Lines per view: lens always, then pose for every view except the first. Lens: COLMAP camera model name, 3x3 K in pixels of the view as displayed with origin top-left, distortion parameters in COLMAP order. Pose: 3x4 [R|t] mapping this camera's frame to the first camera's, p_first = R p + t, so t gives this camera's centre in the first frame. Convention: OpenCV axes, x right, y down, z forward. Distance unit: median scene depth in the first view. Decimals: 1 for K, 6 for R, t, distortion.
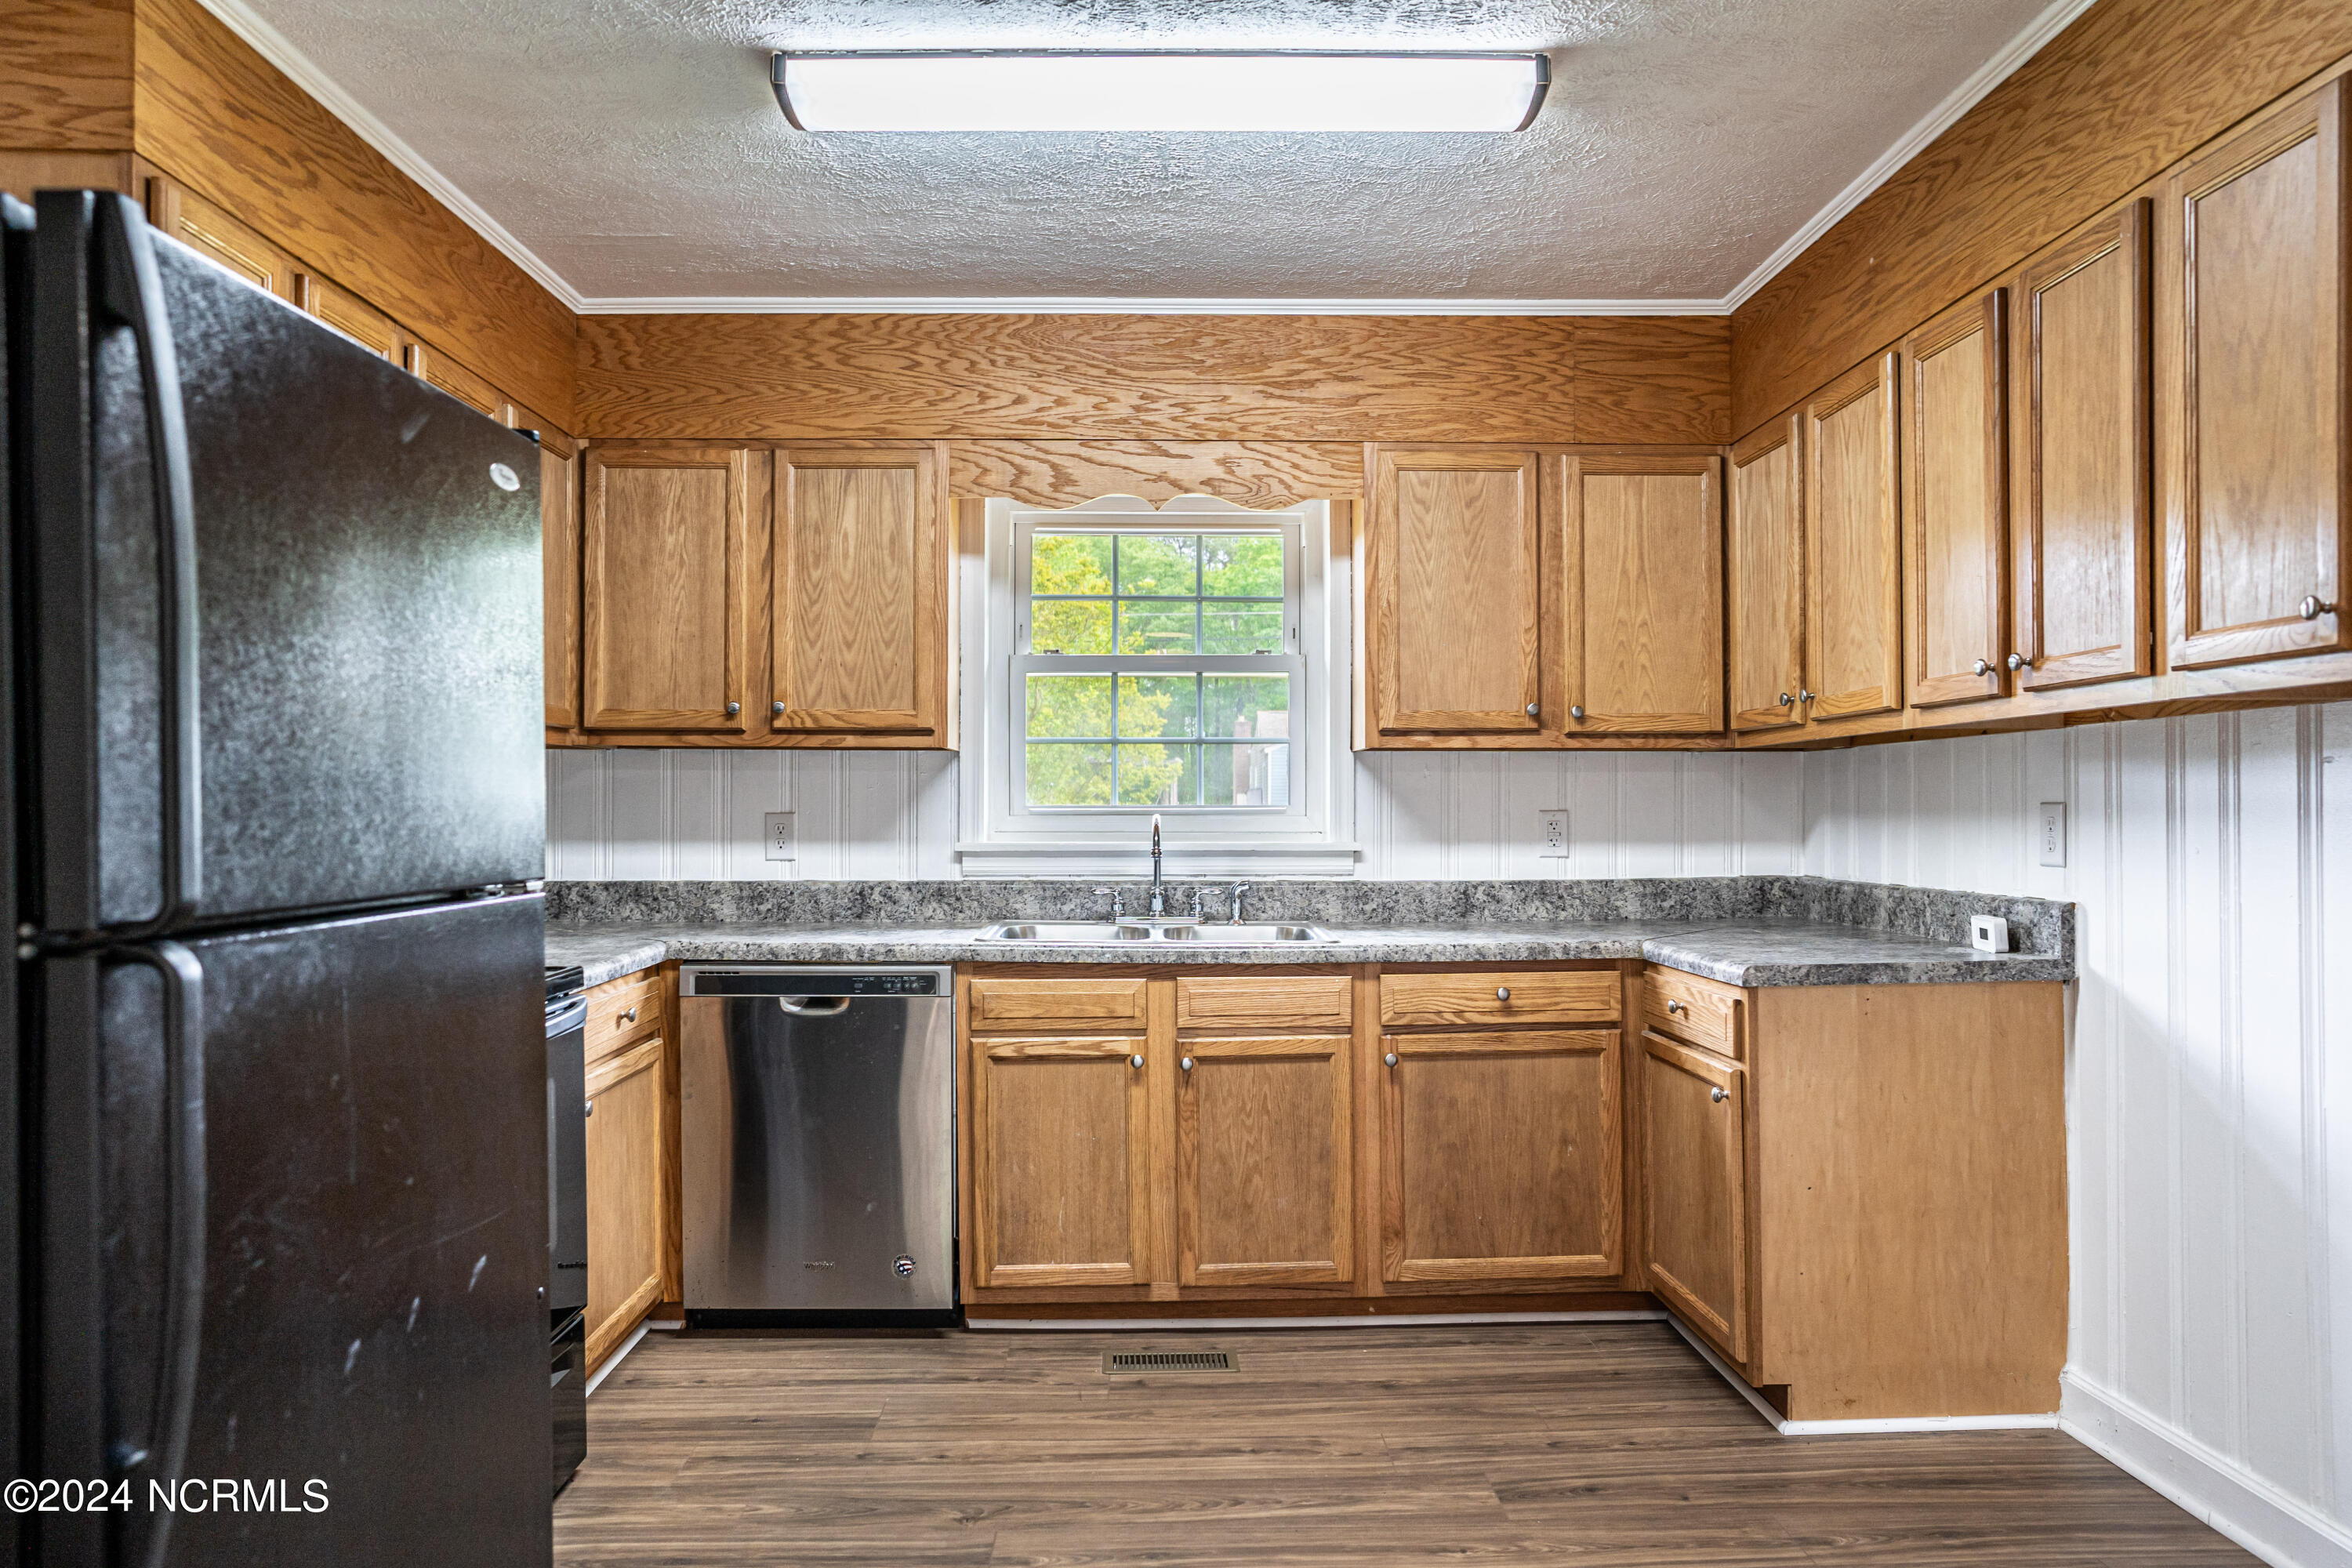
lens RADIAL K [[1552.0, 0, 1175.3], [0, 1552.0, 800.2], [0, 0, 1]] dist [-0.043794, 0.056598]
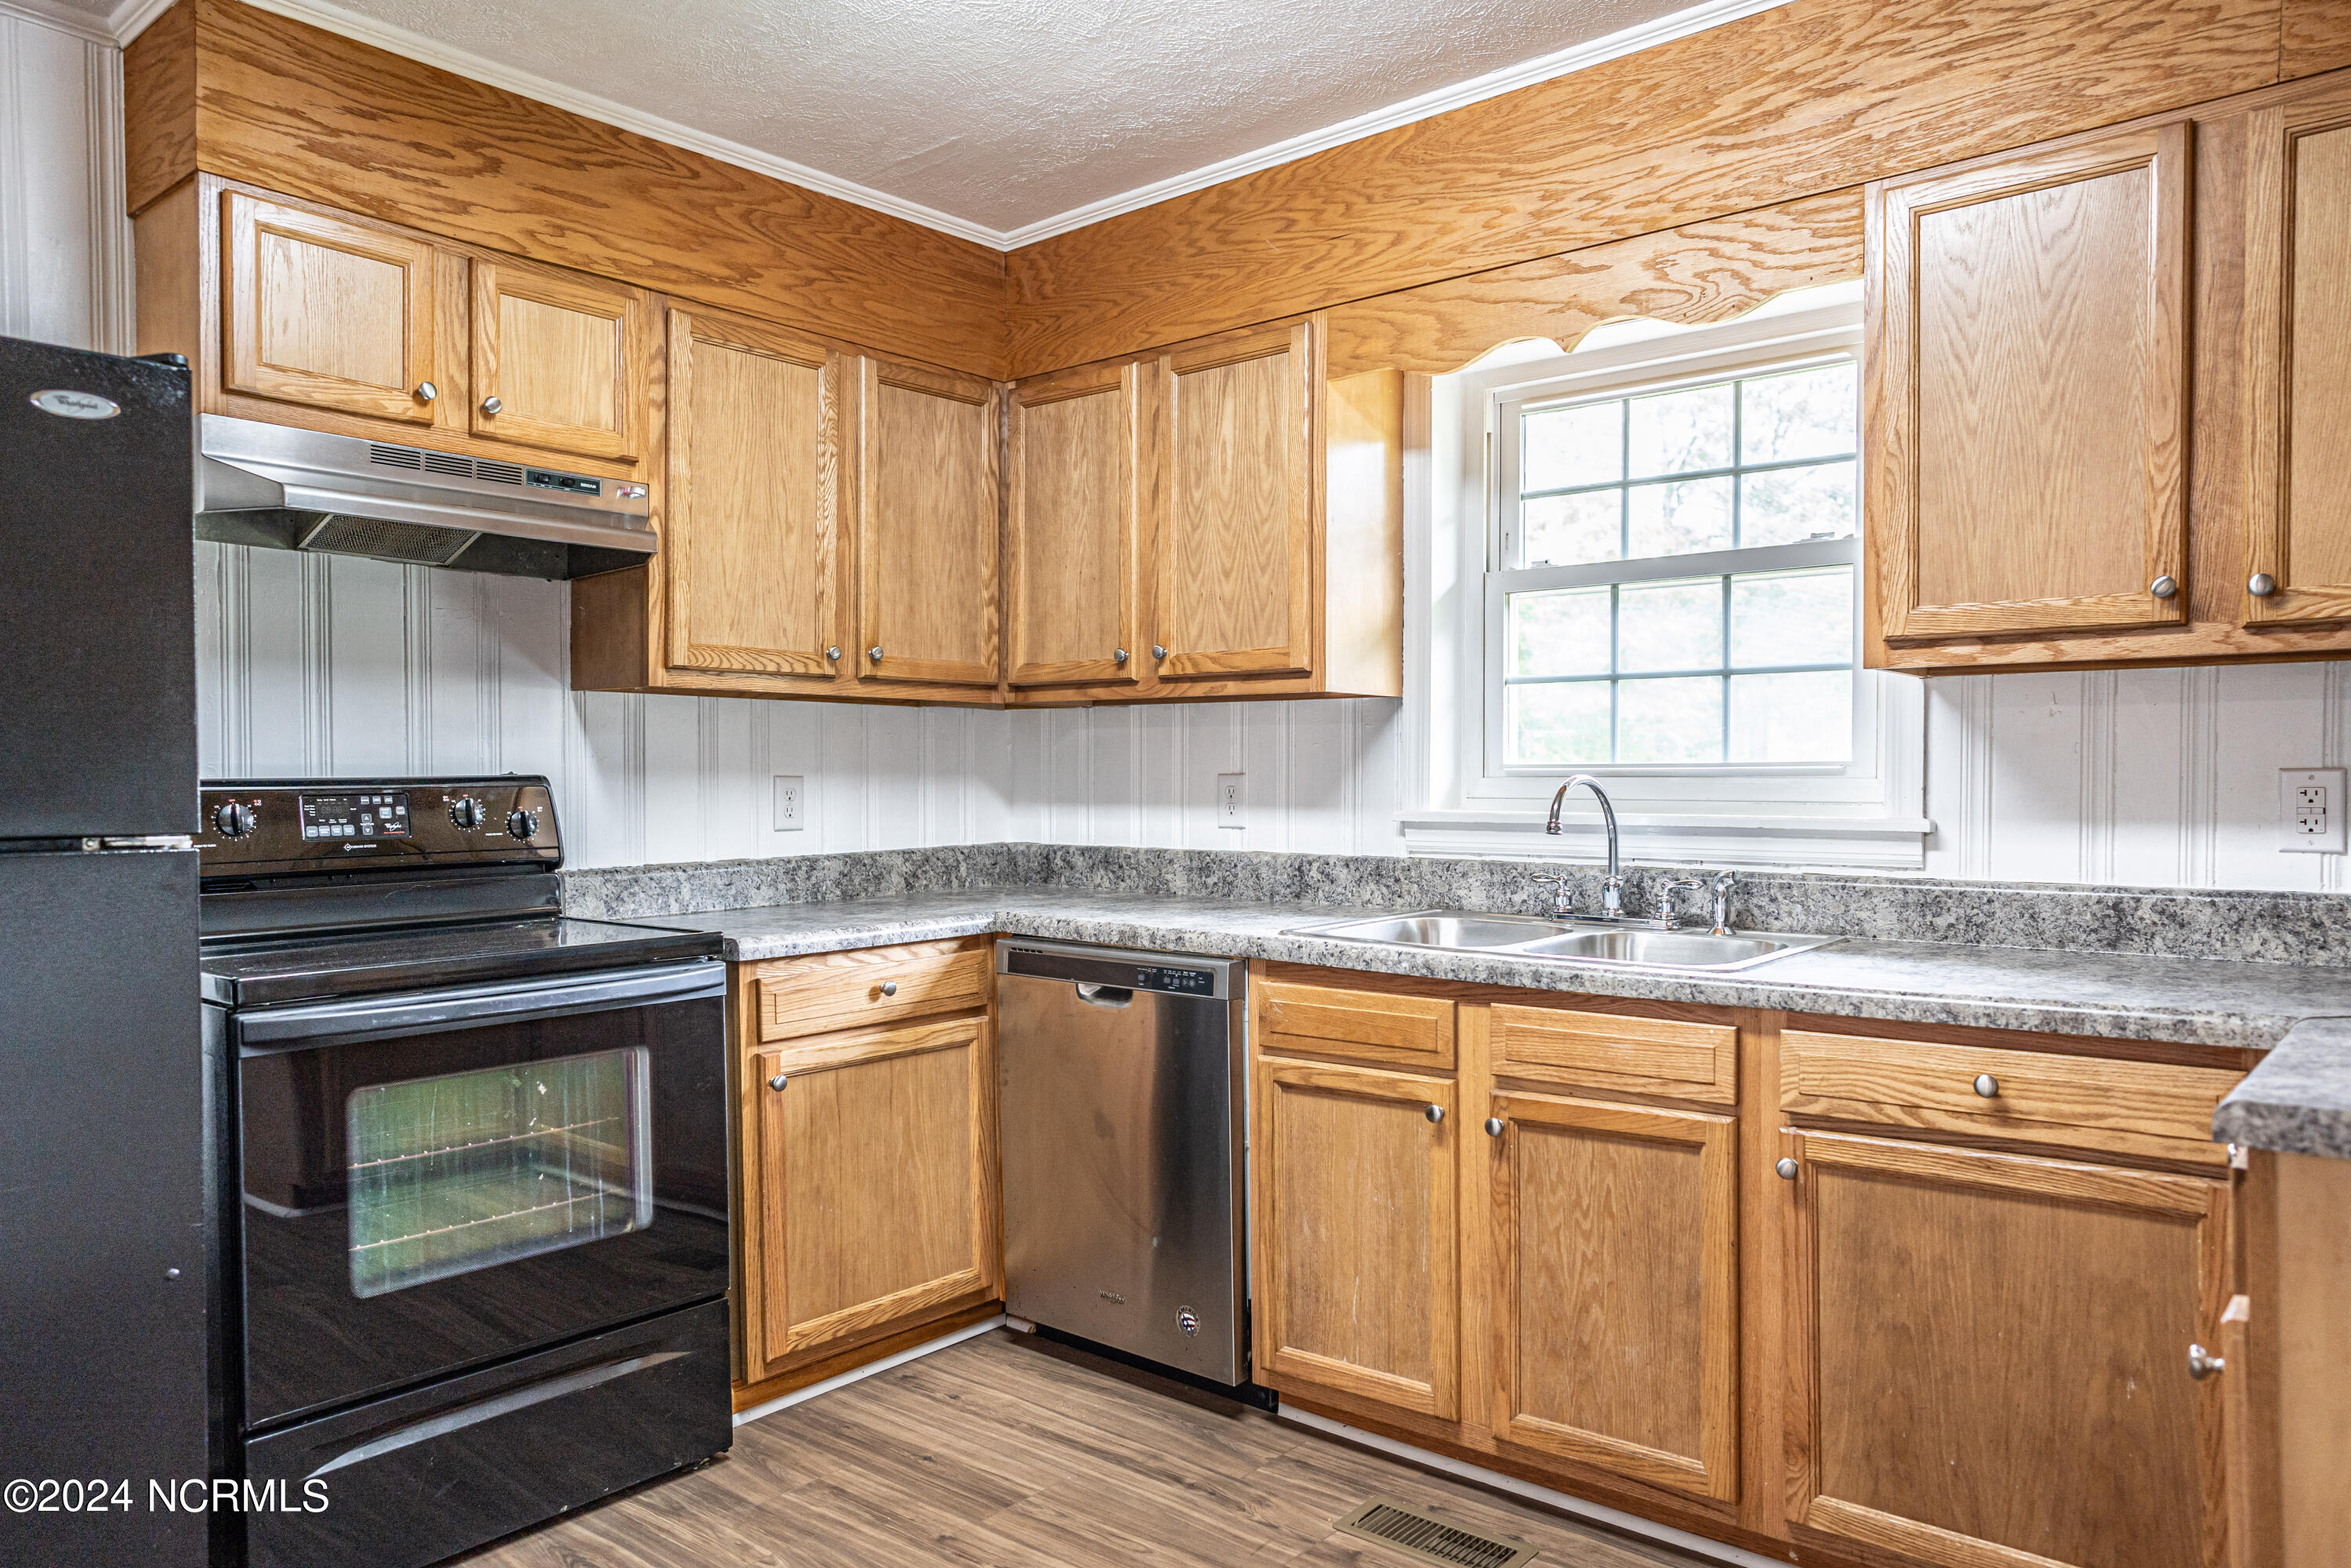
lens RADIAL K [[1551.4, 0, 1174.8], [0, 1551.4, 800.2], [0, 0, 1]] dist [-0.043794, 0.056598]
pose [[0.756585, 0.010230, -0.653816, 0.322336], [0.002431, 0.999827, 0.018457, 0.007392], [0.653891, -0.015553, 0.756429, 0.339265]]
